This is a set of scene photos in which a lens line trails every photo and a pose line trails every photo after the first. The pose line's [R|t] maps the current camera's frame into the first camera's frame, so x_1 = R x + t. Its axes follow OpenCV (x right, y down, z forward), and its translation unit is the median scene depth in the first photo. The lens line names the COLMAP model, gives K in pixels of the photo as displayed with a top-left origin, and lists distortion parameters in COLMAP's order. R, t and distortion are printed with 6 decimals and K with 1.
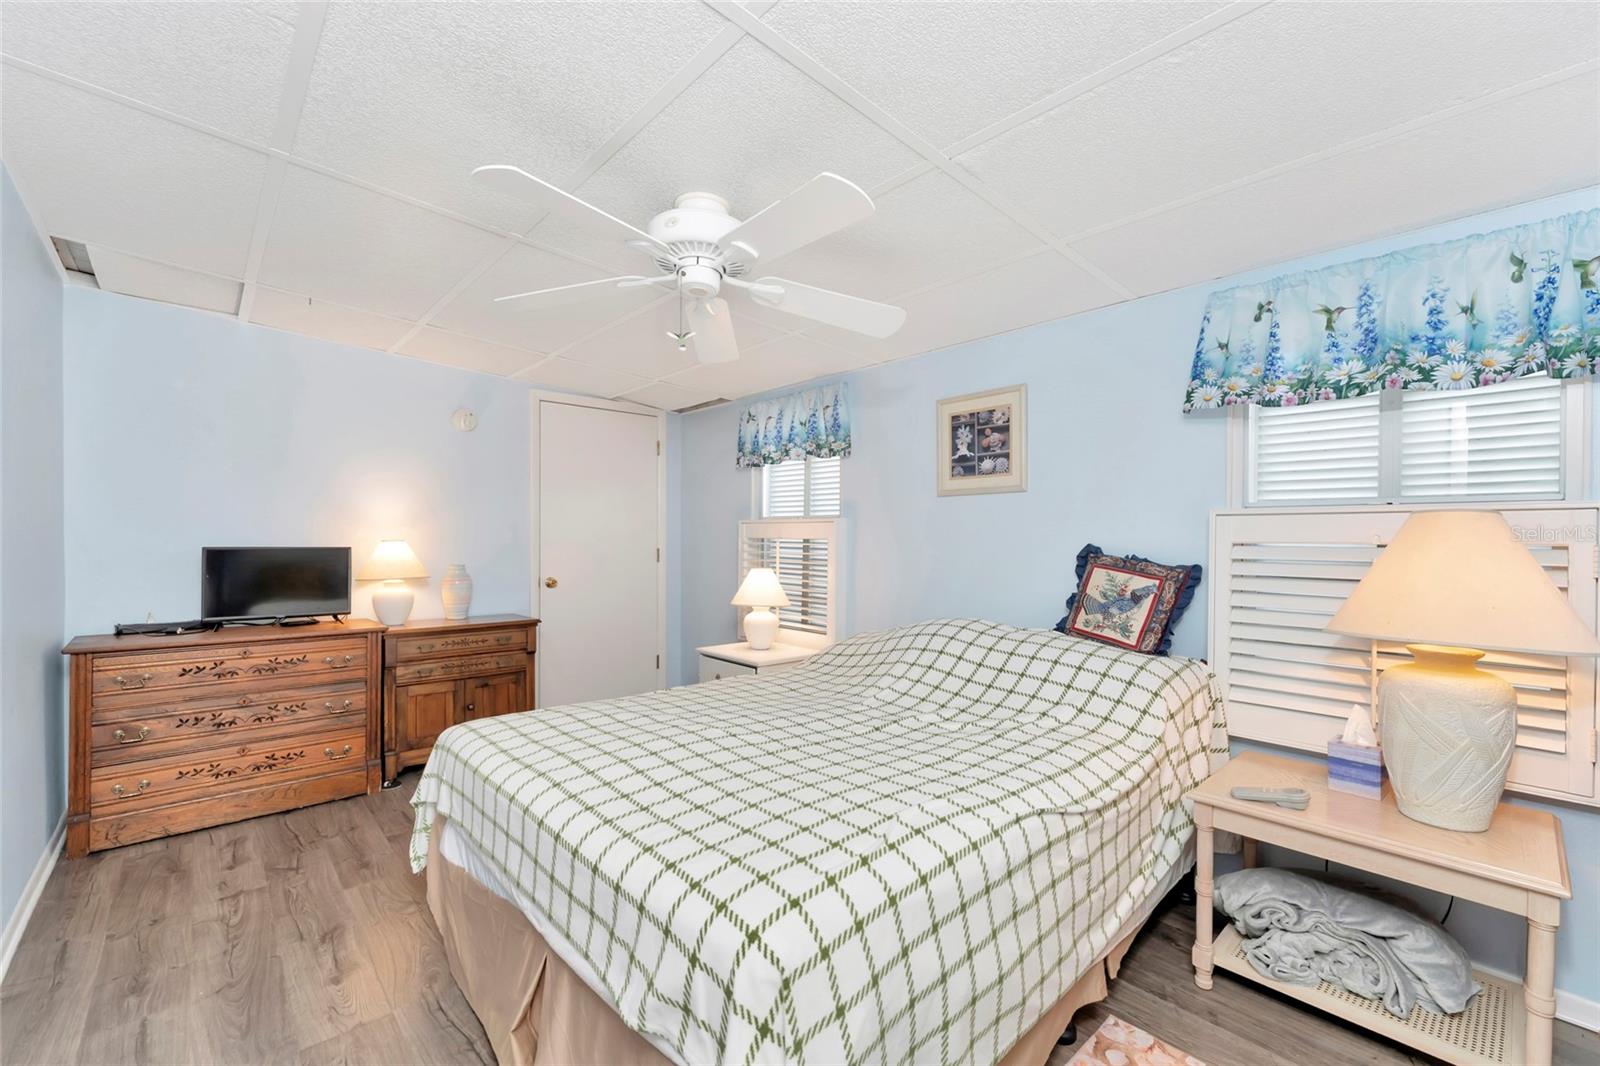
lens RADIAL K [[669.7, 0, 800.0], [0, 669.7, 533.0], [0, 0, 1]] dist [-0.070573, -0.000185]
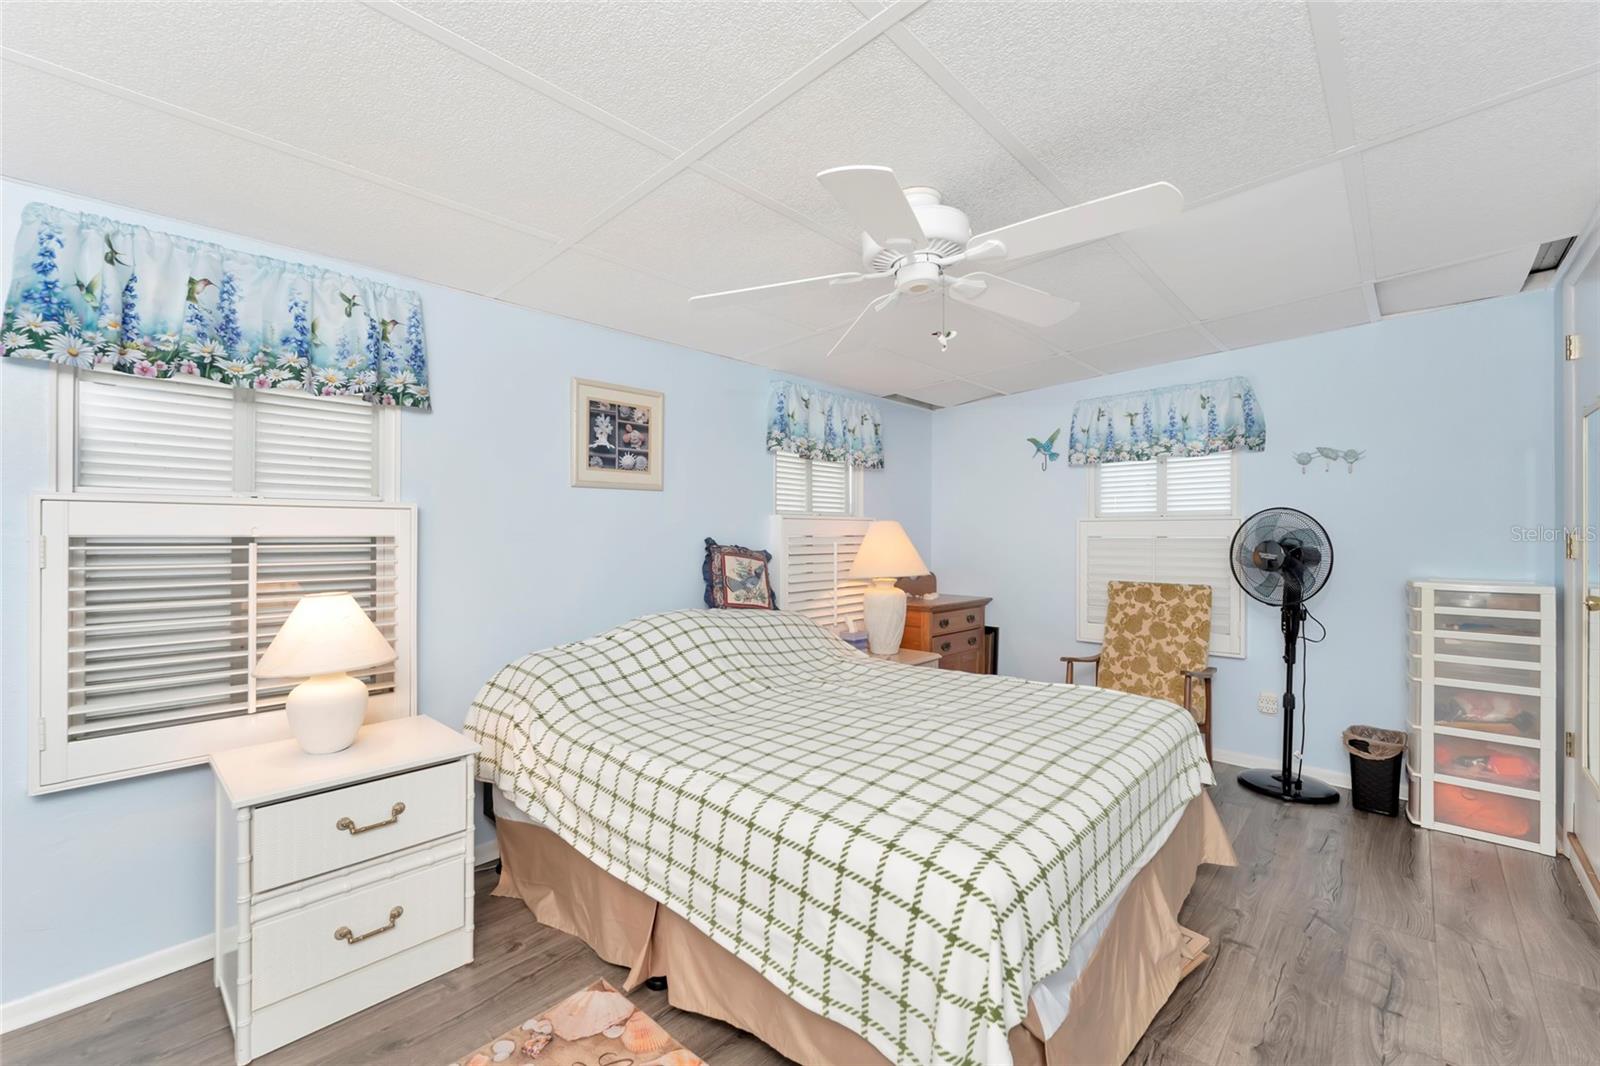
lens RADIAL K [[634.2, 0, 800.0], [0, 634.2, 533.0], [0, 0, 1]] dist [-0.000817, -0.023407]
pose [[-0.068489, -0.009997, 0.997602, -0.675671], [-0.012262, 0.999883, 0.009178, -0.004455], [-0.997577, -0.011605, -0.068604, 0.781612]]
